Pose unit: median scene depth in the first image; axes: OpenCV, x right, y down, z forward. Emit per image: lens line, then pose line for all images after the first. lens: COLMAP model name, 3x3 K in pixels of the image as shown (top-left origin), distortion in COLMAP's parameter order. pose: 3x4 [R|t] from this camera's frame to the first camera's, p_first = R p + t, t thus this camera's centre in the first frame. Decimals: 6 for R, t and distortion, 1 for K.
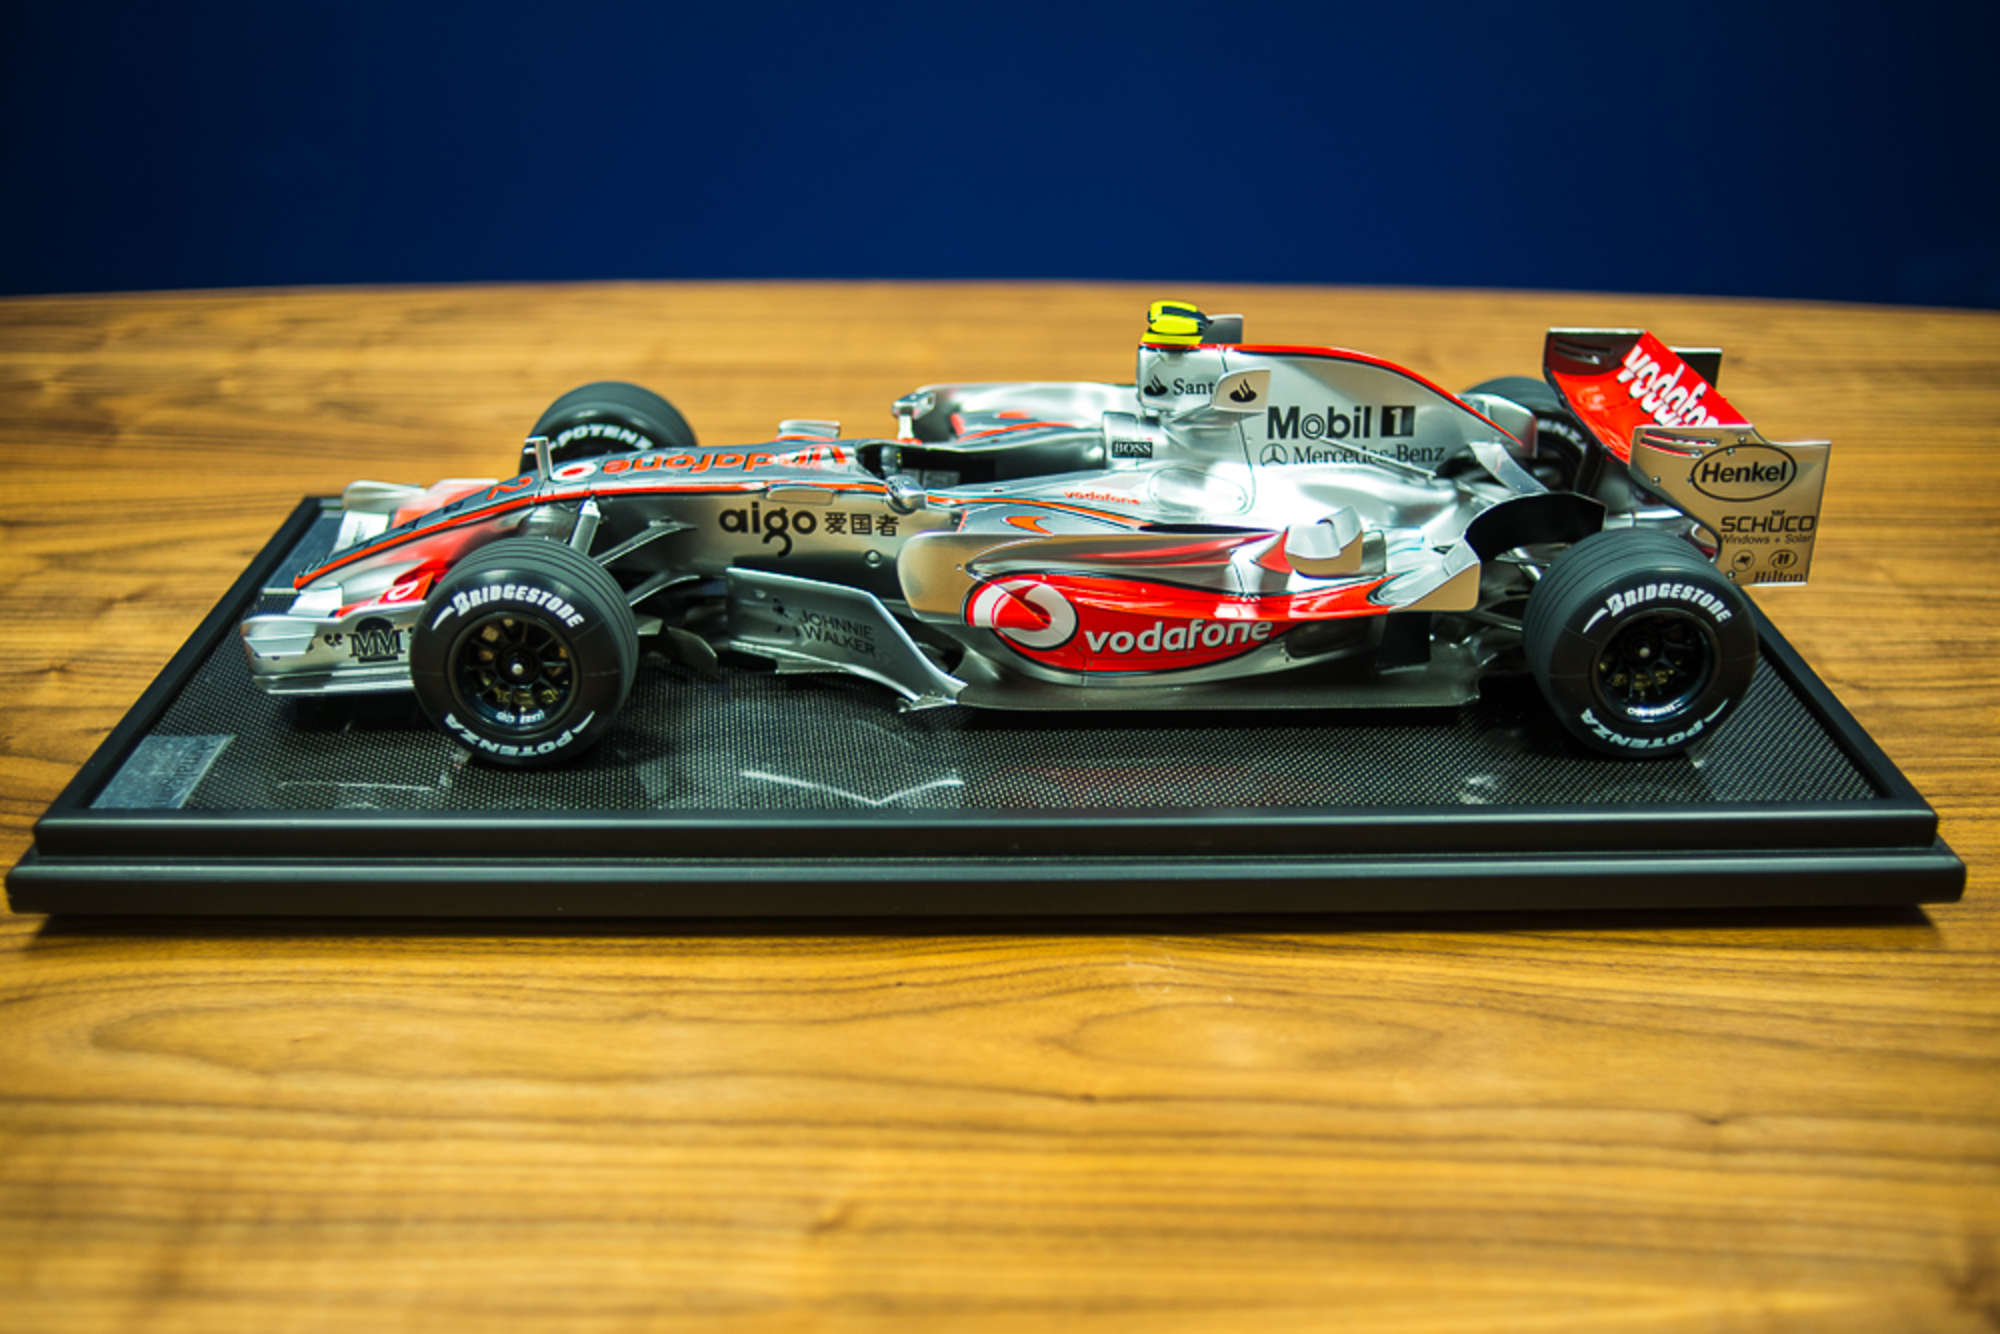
lens RADIAL K [[2094.9, 0, 970.5], [0, 2094.9, 668.0], [0, 0, 1]] dist [-0.069372, 0.002097]
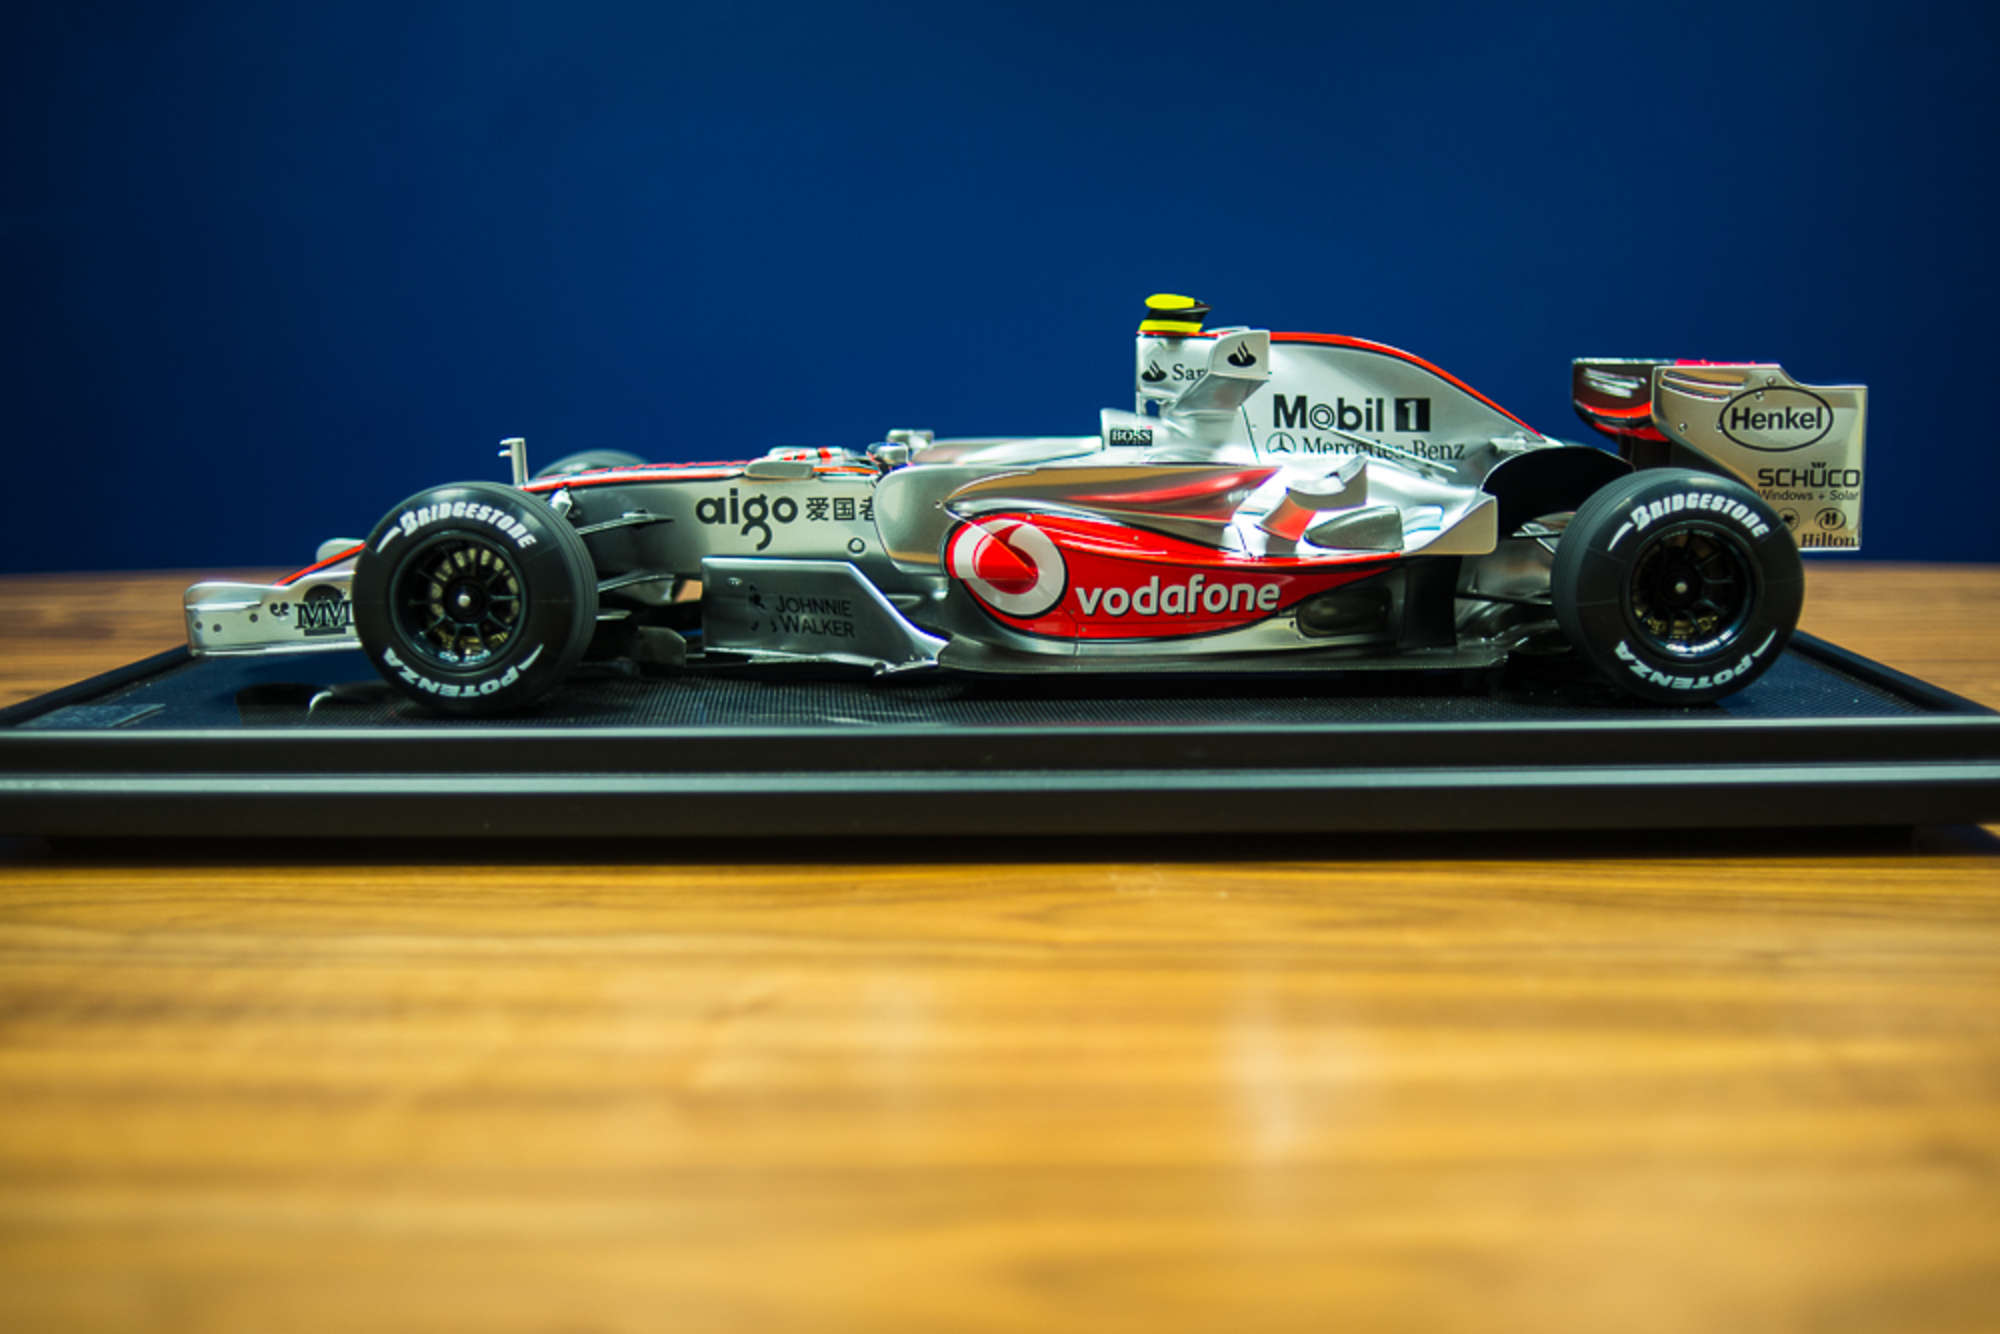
lens RADIAL K [[2231.6, 0, 1000.0], [0, 2231.6, 667.0], [0, 0, 1]] dist [-0.069216, -0.005267]
pose [[0.999376, -0.002663, -0.035222, 0.055767], [-0.007097, 0.961686, -0.274062, 0.287468], [0.034602, 0.274141, 0.961067, 0.055510]]
